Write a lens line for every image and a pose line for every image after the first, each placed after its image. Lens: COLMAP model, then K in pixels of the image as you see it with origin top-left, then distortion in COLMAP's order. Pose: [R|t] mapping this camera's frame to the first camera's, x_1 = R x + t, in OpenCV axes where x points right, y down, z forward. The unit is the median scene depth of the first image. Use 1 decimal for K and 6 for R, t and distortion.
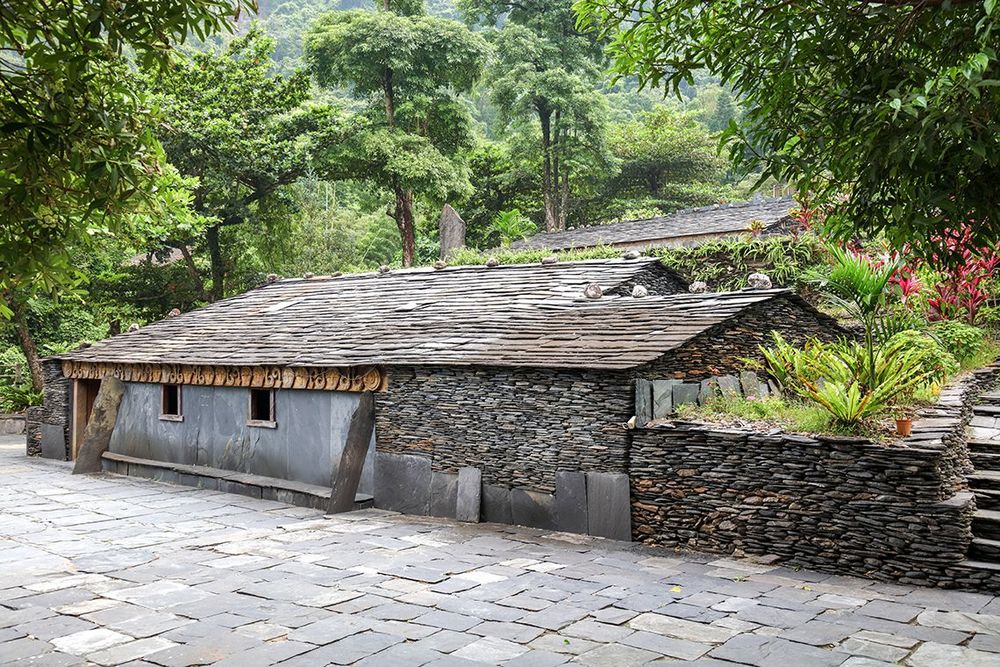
lens RADIAL K [[885.1, 0, 500.0], [0, 885.1, 333.5], [0, 0, 1]] dist [0.002015, 0.000978]
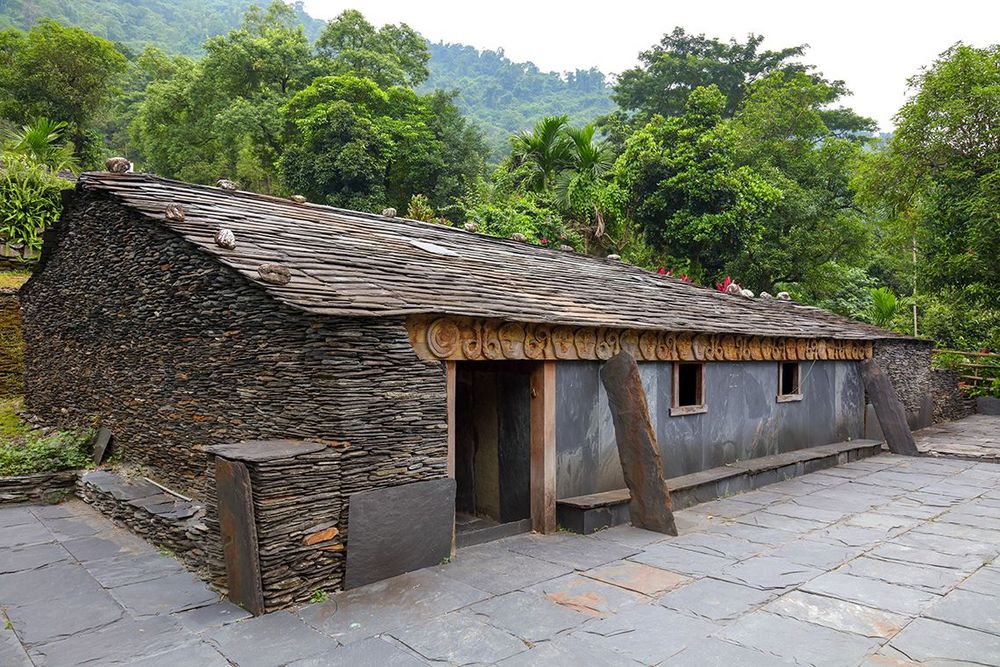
lens RADIAL K [[701.6, 0, 506.9], [0, 701.6, 339.1], [0, 0, 1]] dist [-0.023990, 0.000047]
pose [[0.105962, 0.012367, 0.994293, -1.115814], [-0.033674, 0.999394, -0.008842, 0.058145], [-0.993800, -0.032545, 0.106314, 1.294704]]
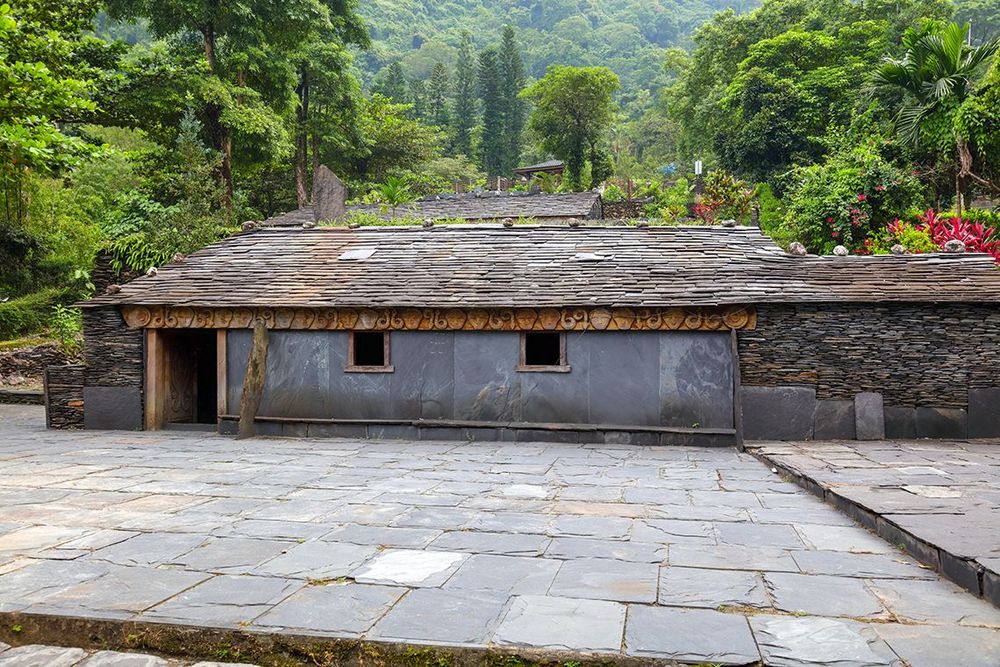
lens RADIAL K [[842.6, 0, 500.0], [0, 842.6, 333.5], [0, 0, 1]] dist [-0.016265, -0.006771]
pose [[0.870567, 0.007458, 0.491993, -0.801069], [-0.014387, 0.999843, 0.010302, 0.058487], [-0.491840, -0.016047, 0.870538, 0.243185]]
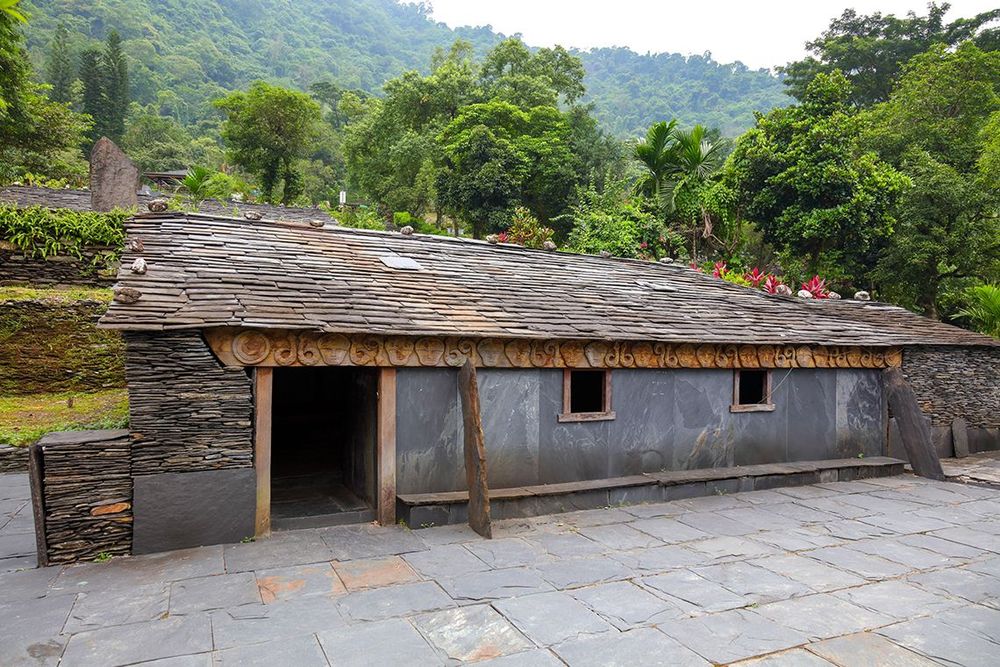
lens RADIAL K [[654.3, 0, 504.2], [0, 654.3, 336.5], [0, 0, 1]] dist [0.001726, 0.001121]
pose [[0.409763, 0.013423, 0.912093, -1.040394], [-0.036845, 0.999319, 0.001846, 0.039020], [-0.911448, -0.034363, 0.409979, 1.013049]]
